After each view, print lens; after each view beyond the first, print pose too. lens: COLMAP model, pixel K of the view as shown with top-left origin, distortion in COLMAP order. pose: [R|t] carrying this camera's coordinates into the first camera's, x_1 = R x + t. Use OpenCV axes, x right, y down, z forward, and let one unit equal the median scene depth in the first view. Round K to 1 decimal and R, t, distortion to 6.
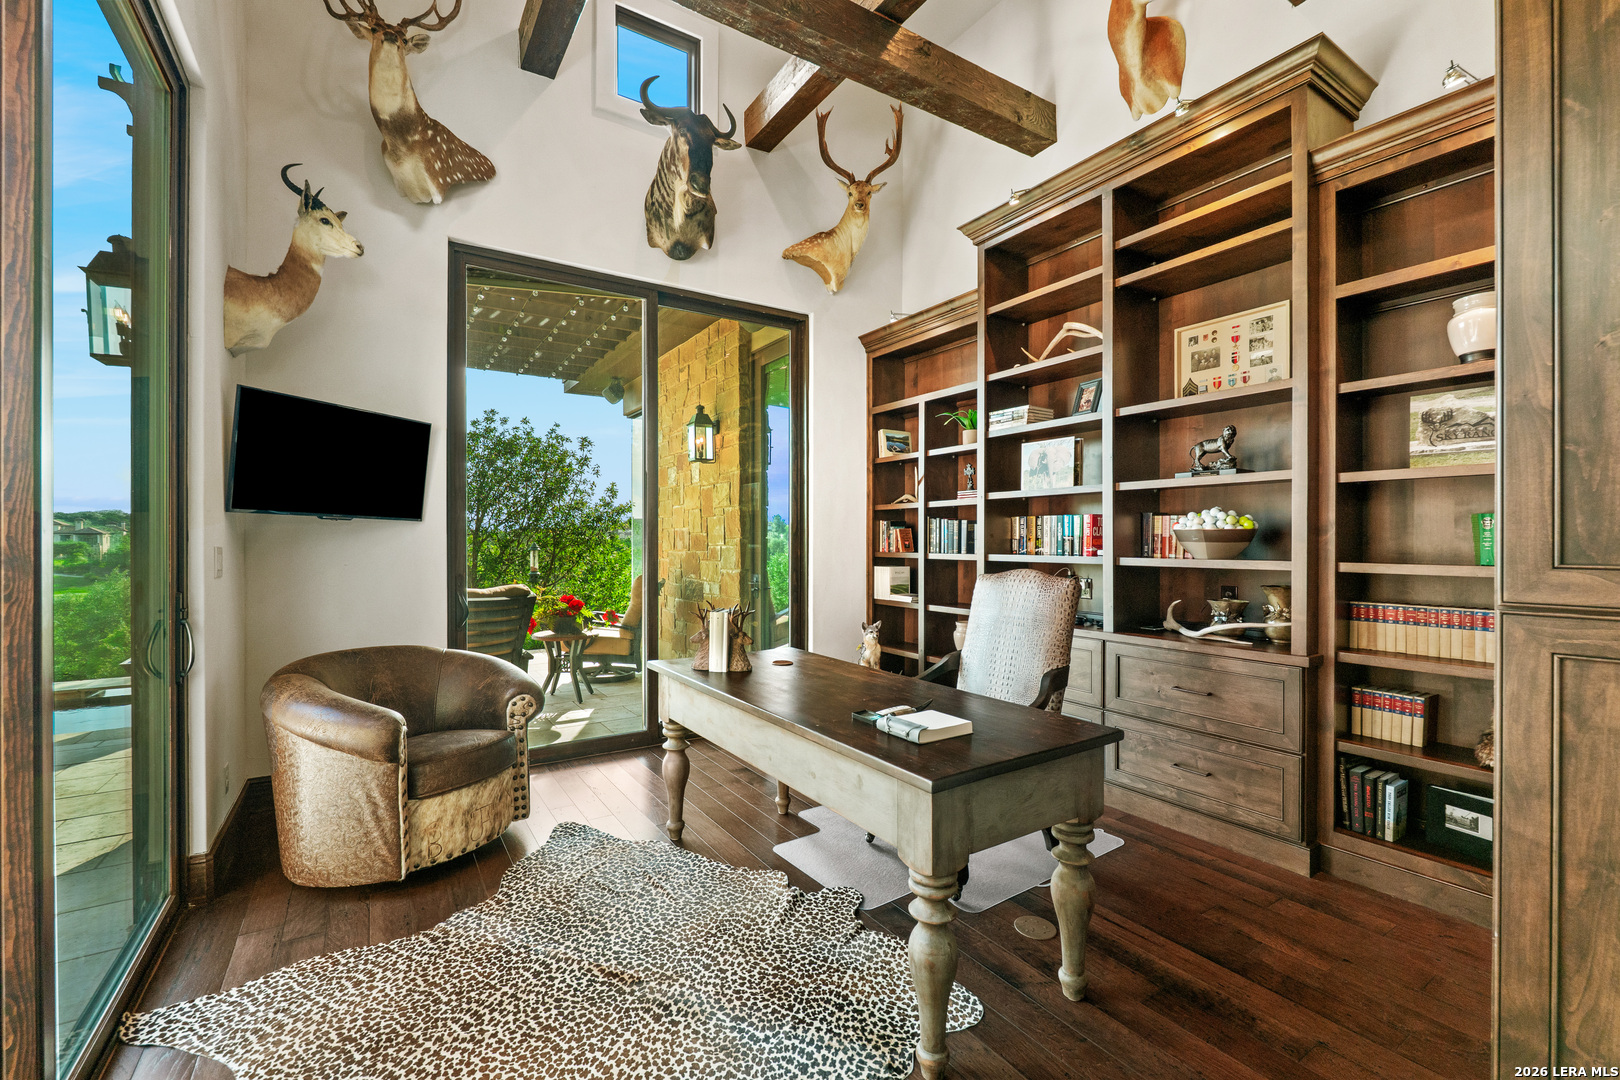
lens RADIAL K [[685.1, 0, 810.0], [0, 685.1, 540.0], [0, 0, 1]] dist [-0.000464, -0.000057]
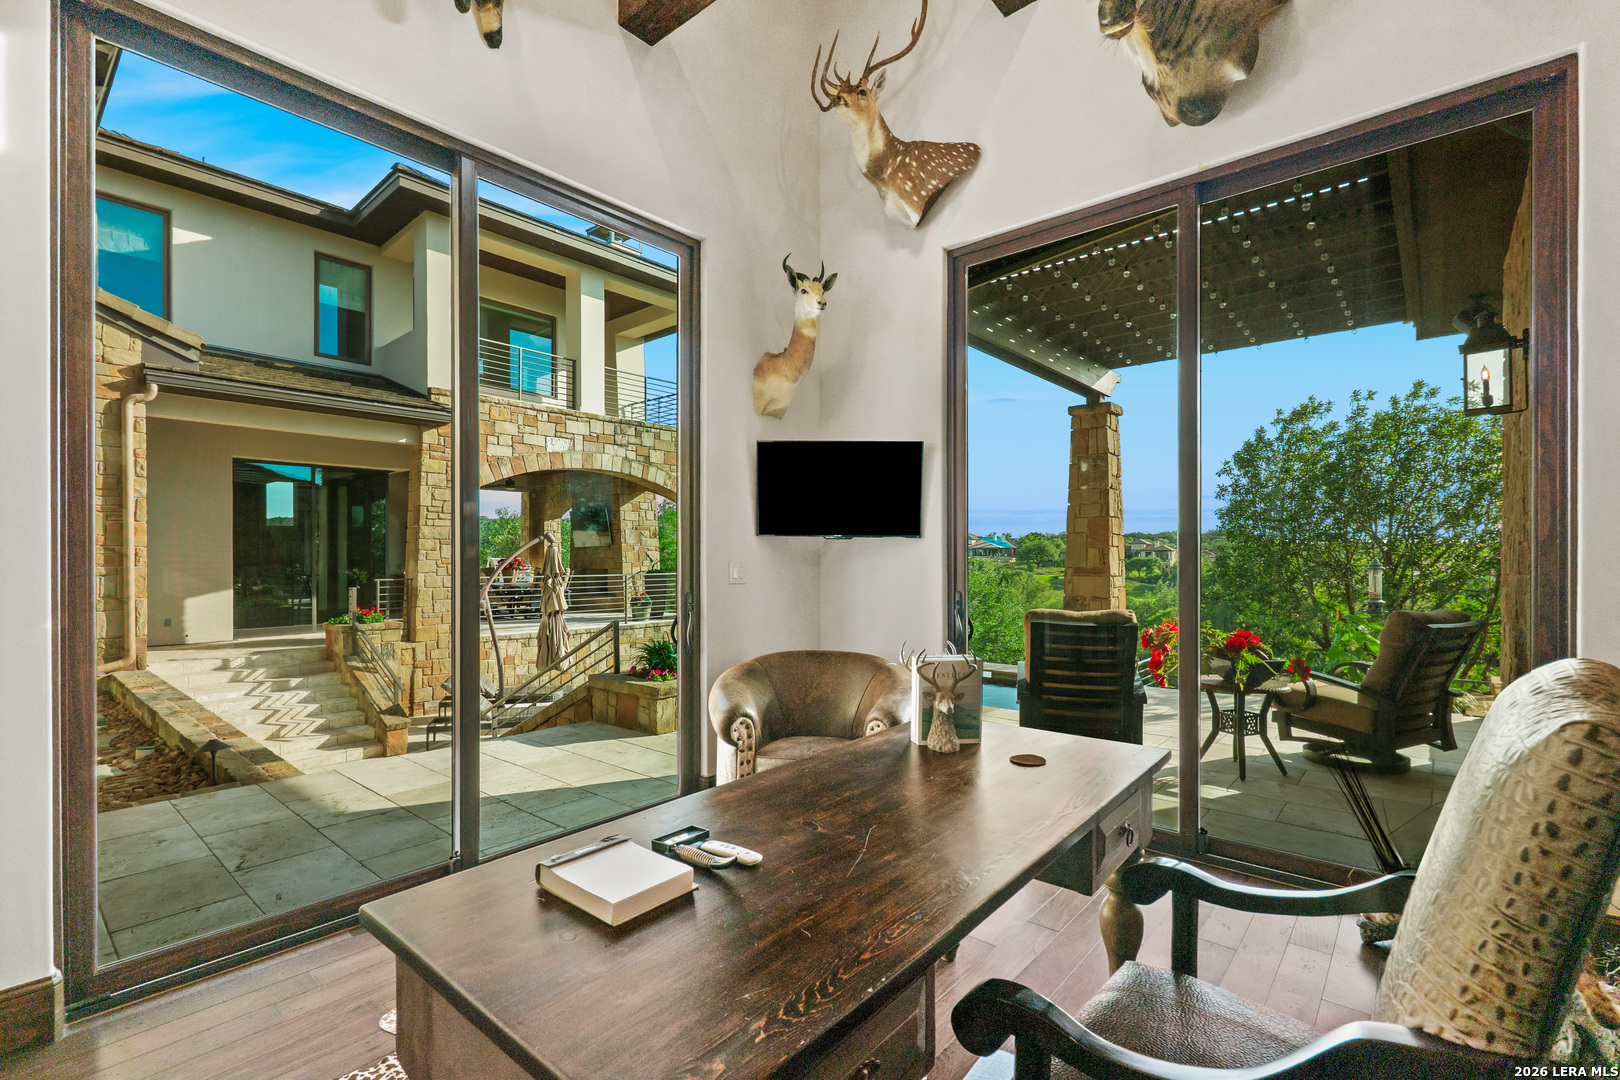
lens RADIAL K [[727.3, 0, 810.0], [0, 727.3, 557.6], [0, 0, 1]] dist [-0.000289, -0.000118]
pose [[0.285818, 0.001911, -0.958282, 0.415343], [0.001009, 0.999997, 0.002295, -0.000914], [0.958284, -0.001623, 0.285815, 0.515410]]
